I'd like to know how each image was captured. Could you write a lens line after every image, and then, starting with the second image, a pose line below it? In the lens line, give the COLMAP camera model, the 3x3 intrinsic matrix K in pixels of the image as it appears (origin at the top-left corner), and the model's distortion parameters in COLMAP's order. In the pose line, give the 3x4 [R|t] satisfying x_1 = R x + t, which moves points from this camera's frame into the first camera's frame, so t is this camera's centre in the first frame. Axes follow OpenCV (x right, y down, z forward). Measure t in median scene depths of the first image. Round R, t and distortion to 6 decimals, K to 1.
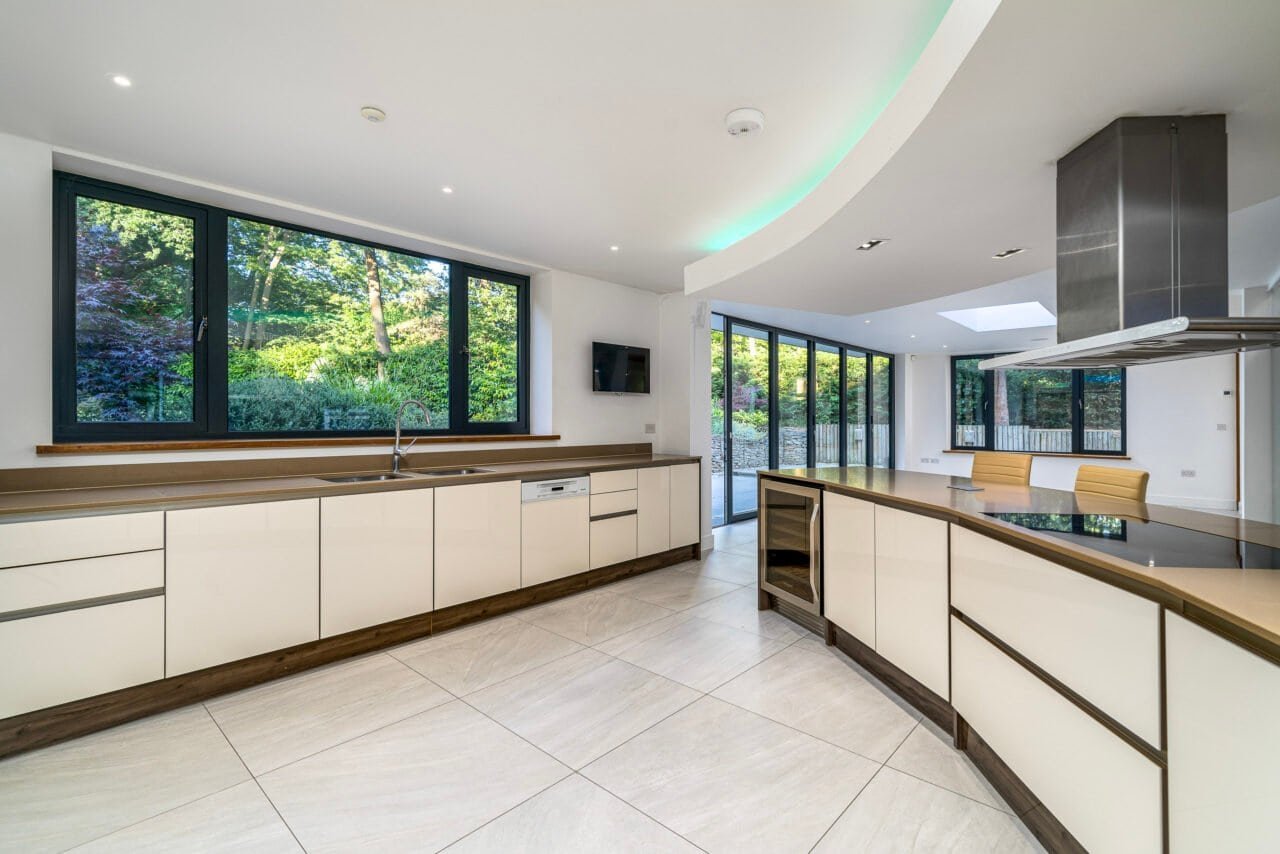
lens RADIAL K [[594.9, 0, 641.4], [0, 594.9, 436.2], [0, 0, 1]] dist [0.000161, 0.000011]
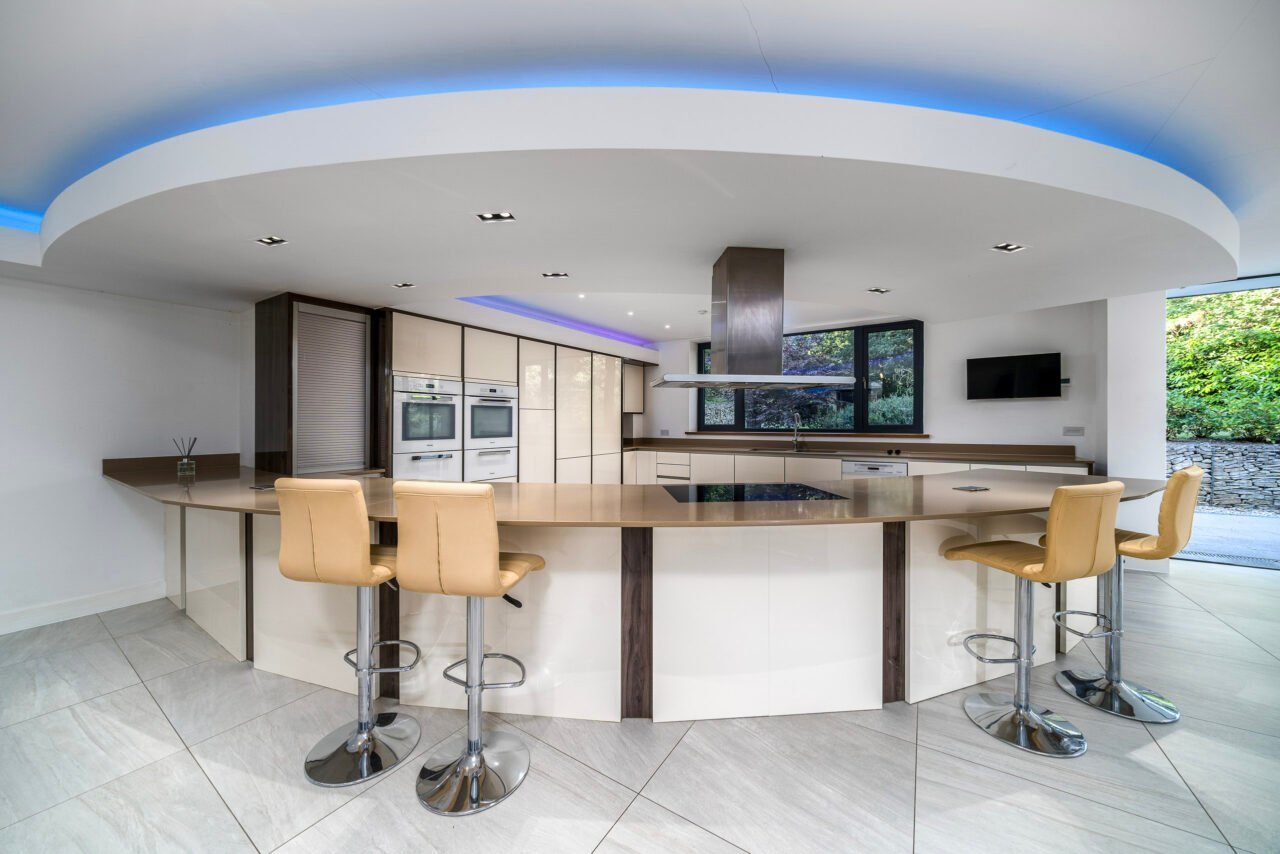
lens RADIAL K [[440.9, 0, 640.0], [0, 440.9, 427.0], [0, 0, 1]] dist [-0.001183, -0.000094]
pose [[0.148209, 0.004195, -0.988947, 0.954410], [-0.025715, 0.999669, 0.000387, -0.003300], [0.988622, 0.025374, 0.148268, 0.265452]]
